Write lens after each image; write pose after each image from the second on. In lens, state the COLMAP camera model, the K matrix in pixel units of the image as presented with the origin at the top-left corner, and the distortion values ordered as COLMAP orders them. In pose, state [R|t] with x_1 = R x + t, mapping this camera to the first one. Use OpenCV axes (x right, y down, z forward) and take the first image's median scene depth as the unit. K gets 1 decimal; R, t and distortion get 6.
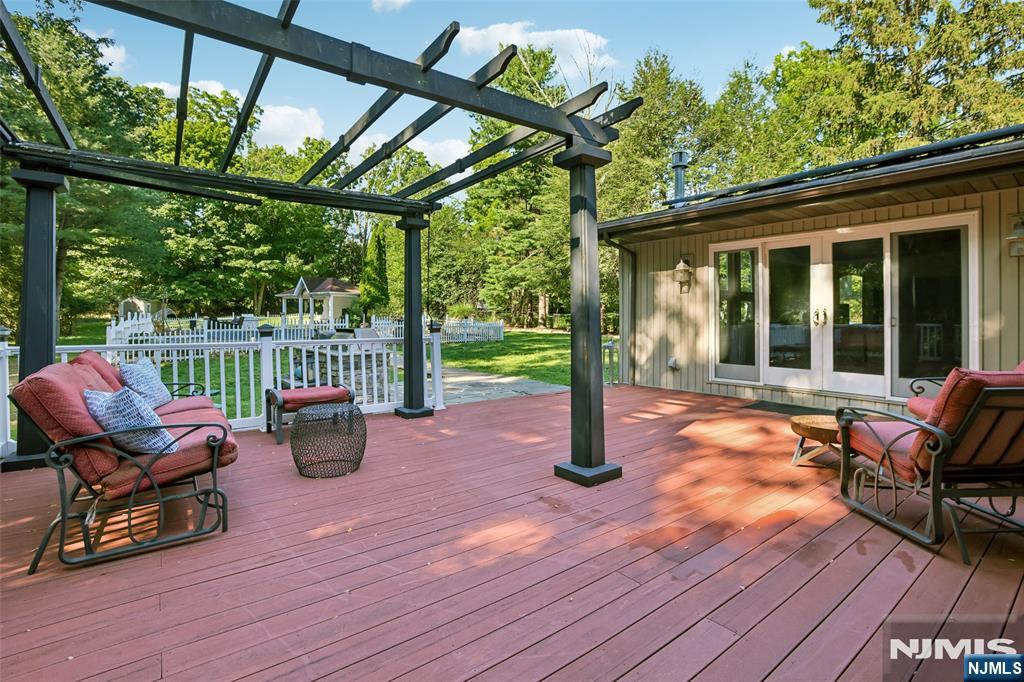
lens RADIAL K [[476.0, 0, 511.1], [0, 476.0, 330.2], [0, 0, 1]] dist [-0.050937, 0.017508]
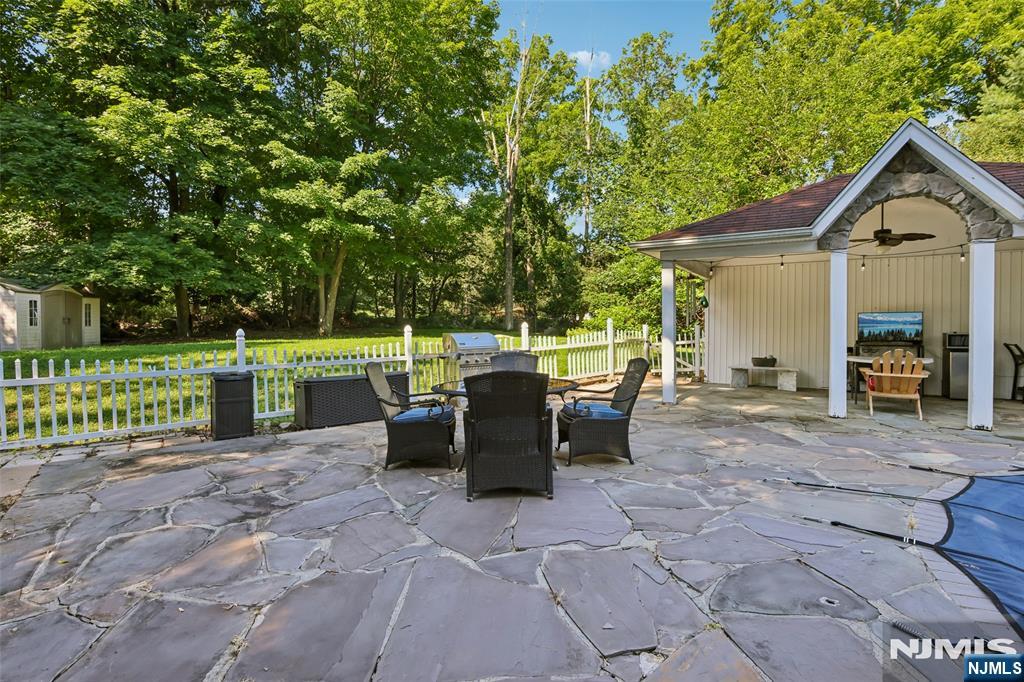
lens RADIAL K [[476.0, 0, 511.1], [0, 476.0, 330.2], [0, 0, 1]] dist [-0.050937, 0.017508]
pose [[0.999101, 0.001299, 0.042377, -0.432170], [-0.001758, 0.999940, 0.010797, -0.039712], [-0.042361, -0.010862, 0.999043, 0.621886]]
